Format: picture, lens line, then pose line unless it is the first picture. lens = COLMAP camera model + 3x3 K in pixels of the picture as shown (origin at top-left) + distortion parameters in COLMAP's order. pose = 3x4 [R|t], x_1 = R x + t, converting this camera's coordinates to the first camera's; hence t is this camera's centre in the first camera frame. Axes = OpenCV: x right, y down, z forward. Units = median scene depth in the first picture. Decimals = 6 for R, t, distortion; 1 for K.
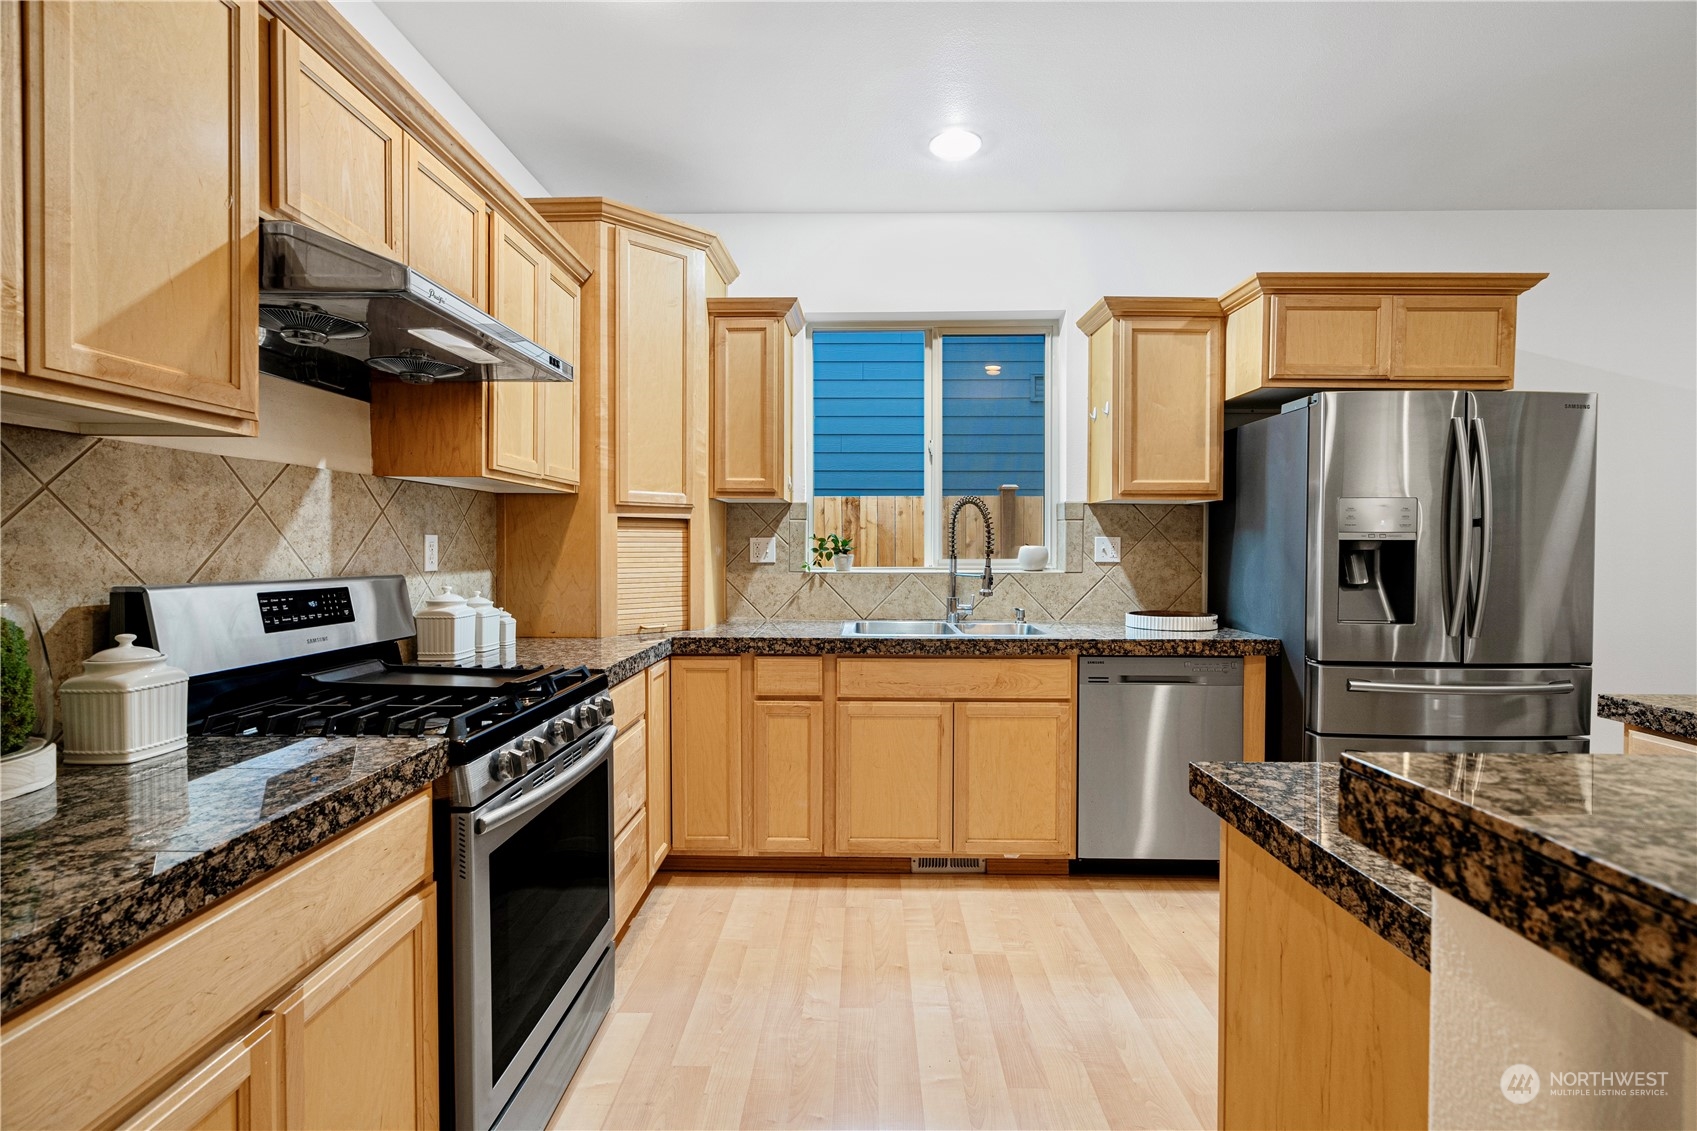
lens RADIAL K [[751.1, 0, 868.1], [0, 751.1, 552.1], [0, 0, 1]] dist [-0.001748, -0.000035]
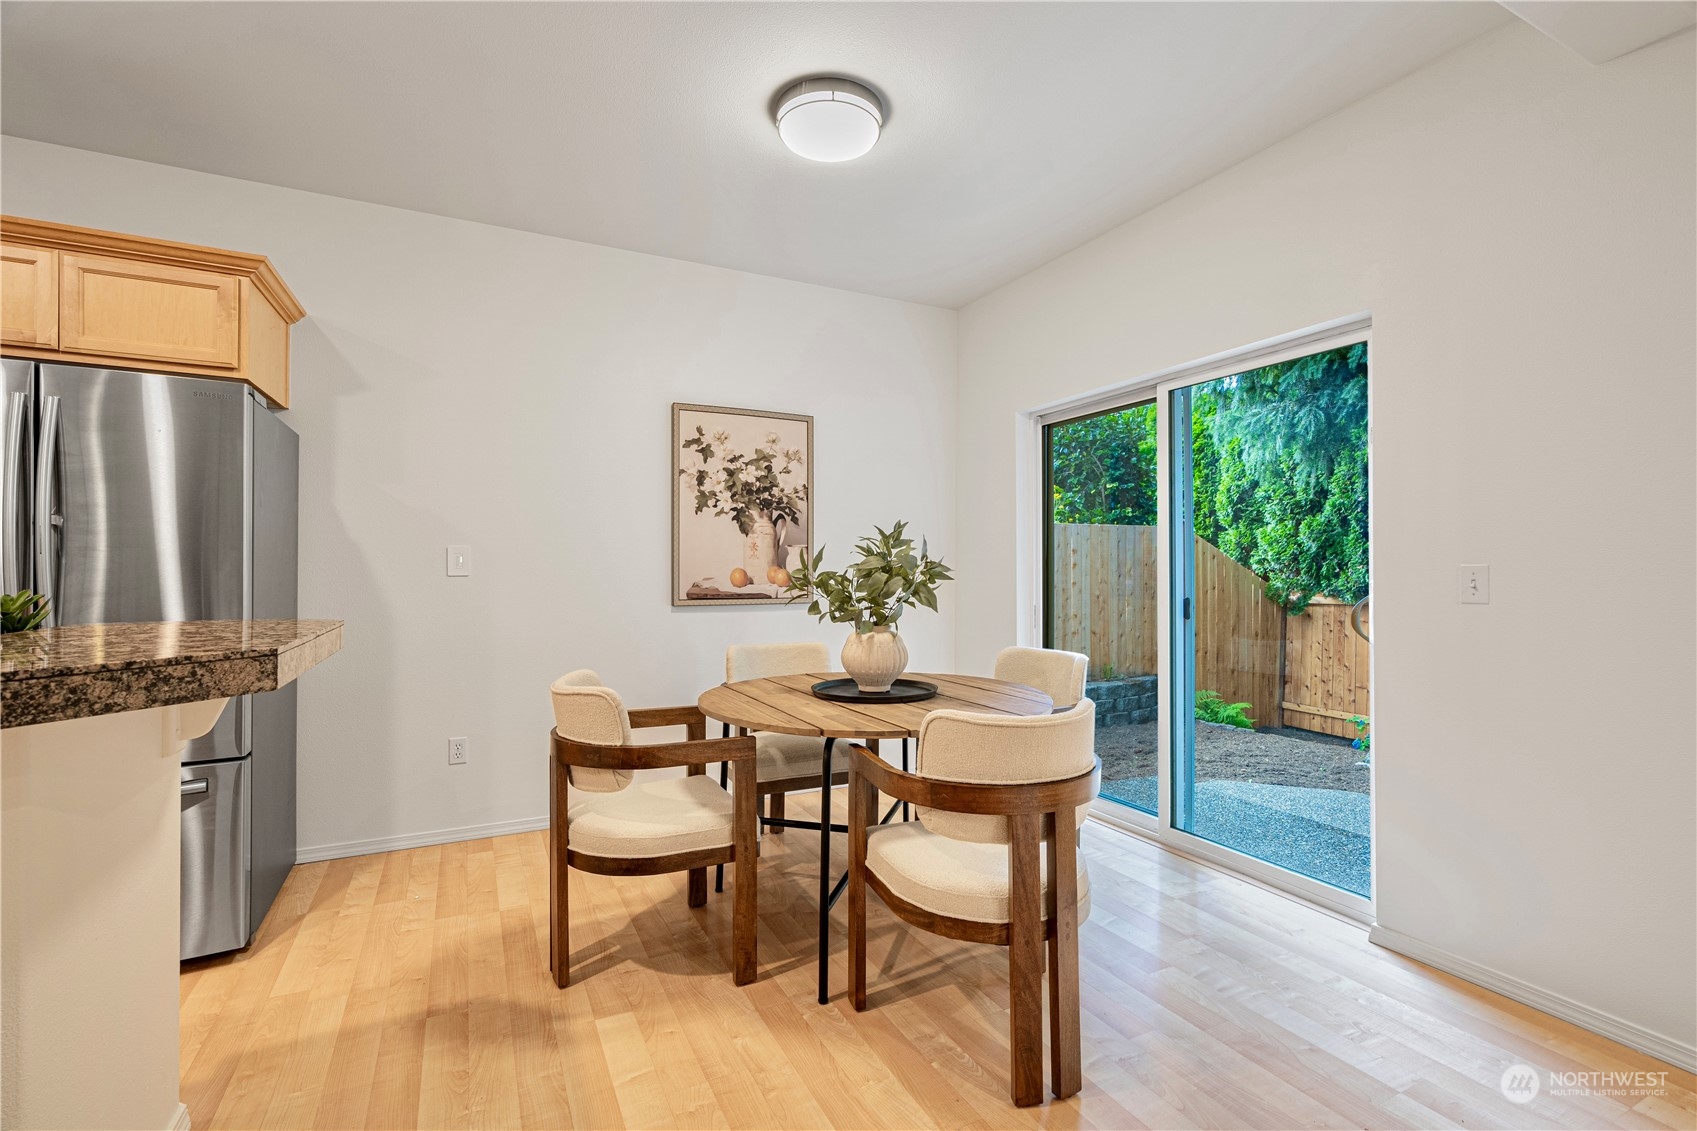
lens RADIAL K [[761.4, 0, 844.4], [0, 761.4, 565.8], [0, 0, 1]] dist [0.001007, 0.000743]
pose [[0.886835, 0.000814, 0.462085, 1.028652], [0.004109, 0.999945, -0.009647, 0.019479], [-0.462067, 0.010454, 0.886783, -0.144887]]
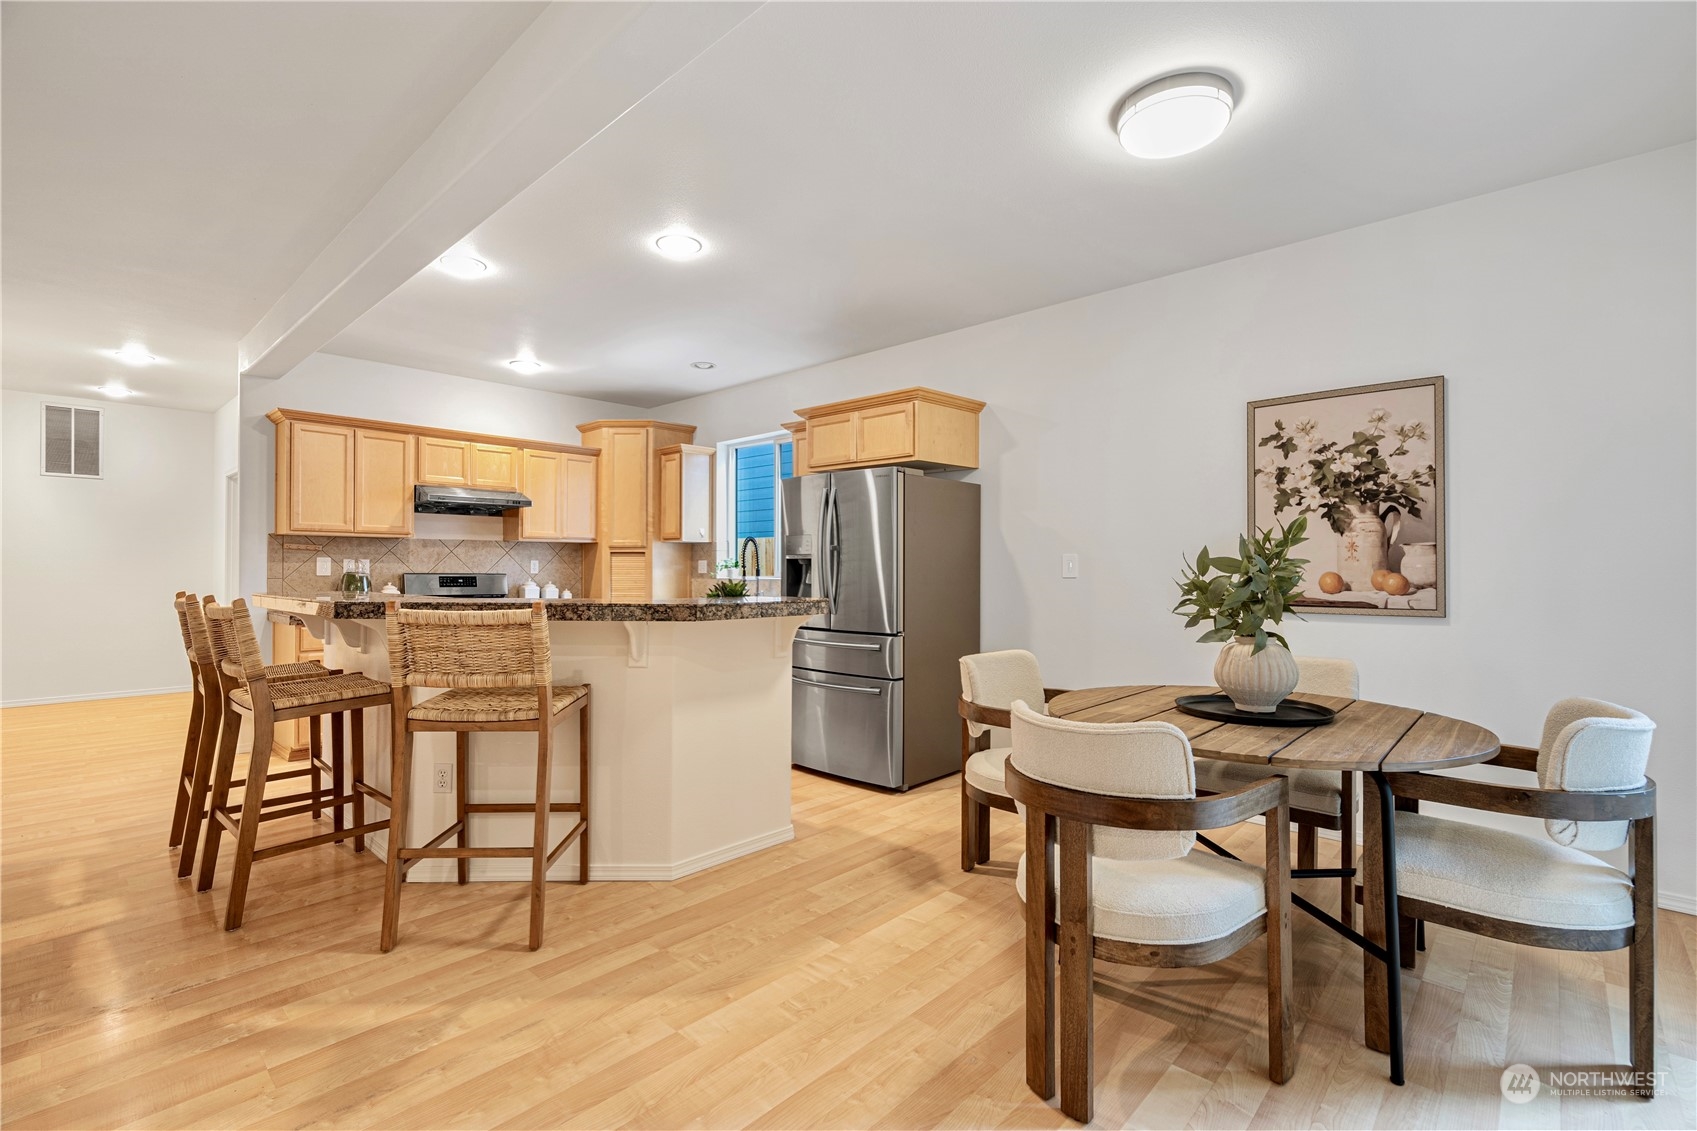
lens RADIAL K [[767.1, 0, 855.1], [0, 767.1, 562.9], [0, 0, 1]] dist [-0.002971, 0.000497]
pose [[0.743733, -0.006002, -0.668450, 1.740233], [-0.006230, 0.999854, -0.015909, 0.019104], [0.668448, 0.015997, 0.743587, -0.243956]]
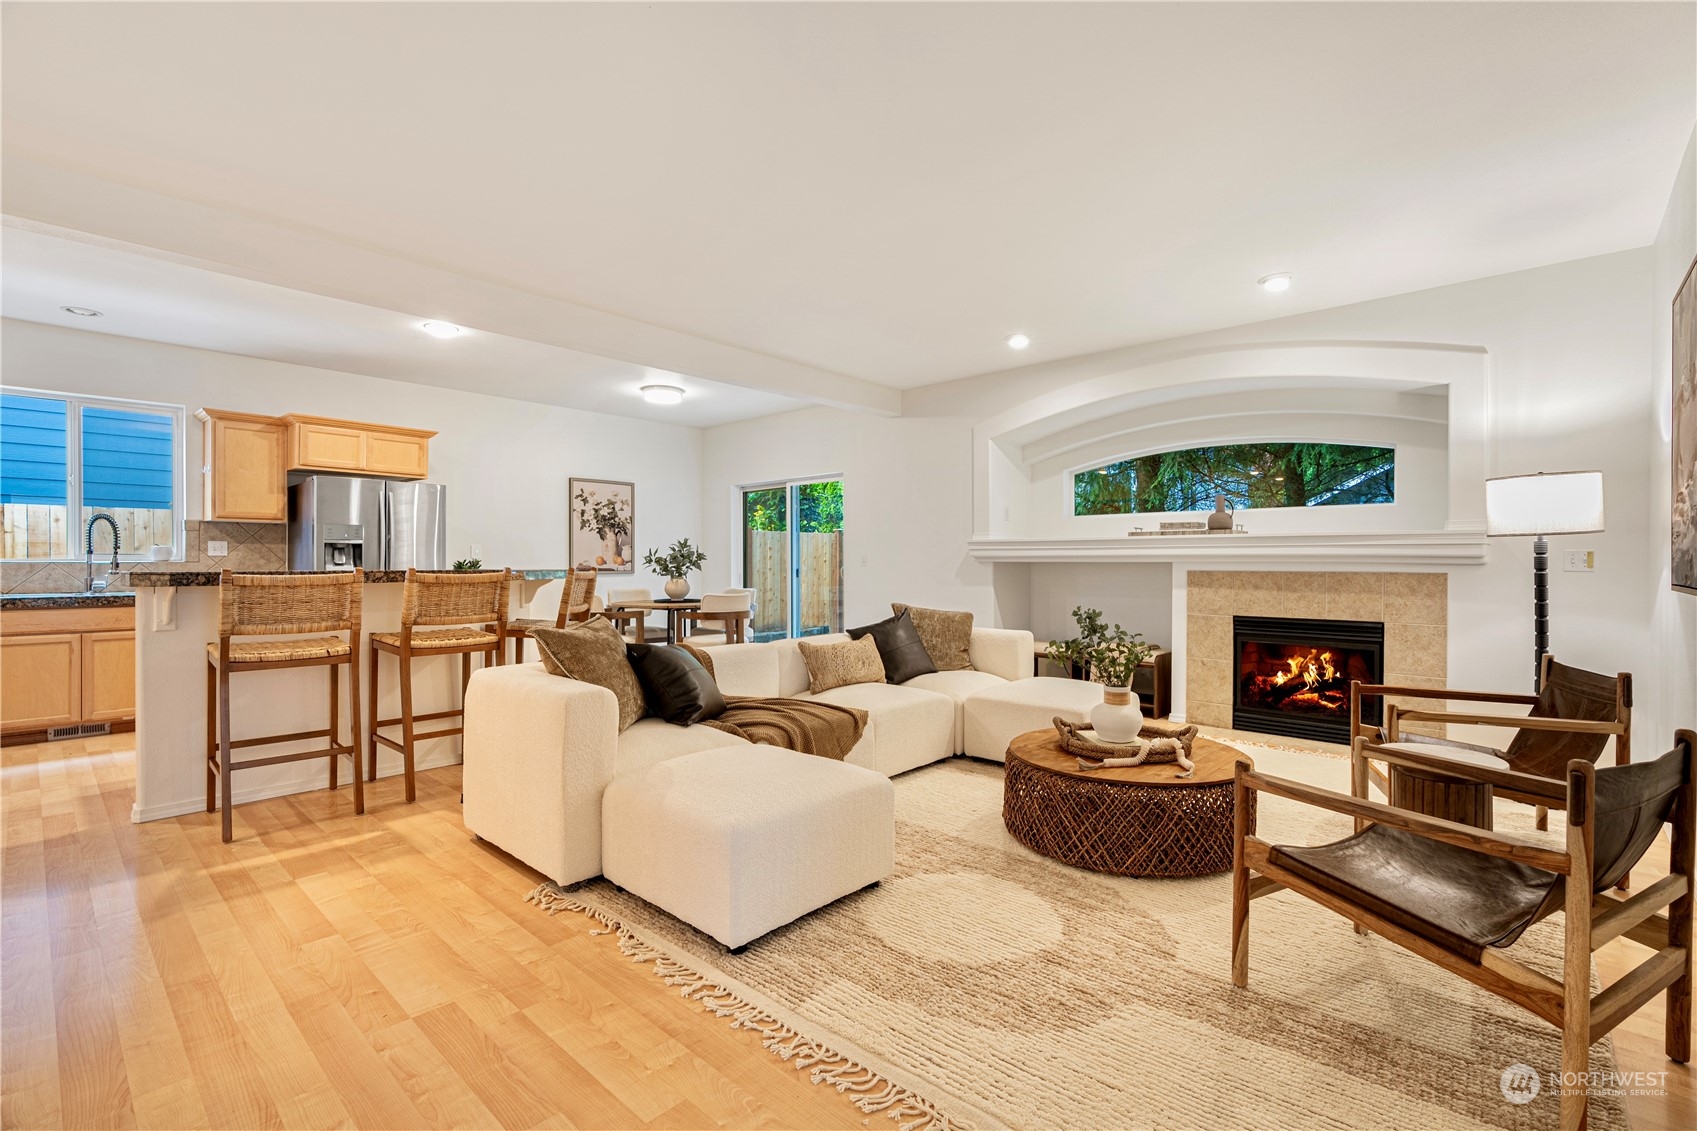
lens RADIAL K [[761.4, 0, 844.4], [0, 761.4, 565.8], [0, 0, 1]] dist [0.001007, 0.000743]
pose [[0.668329, -0.002421, 0.743862, -0.018270], [0.004475, 0.999990, -0.000766, 0.052149], [-0.743852, 0.003841, 0.668333, -1.435504]]
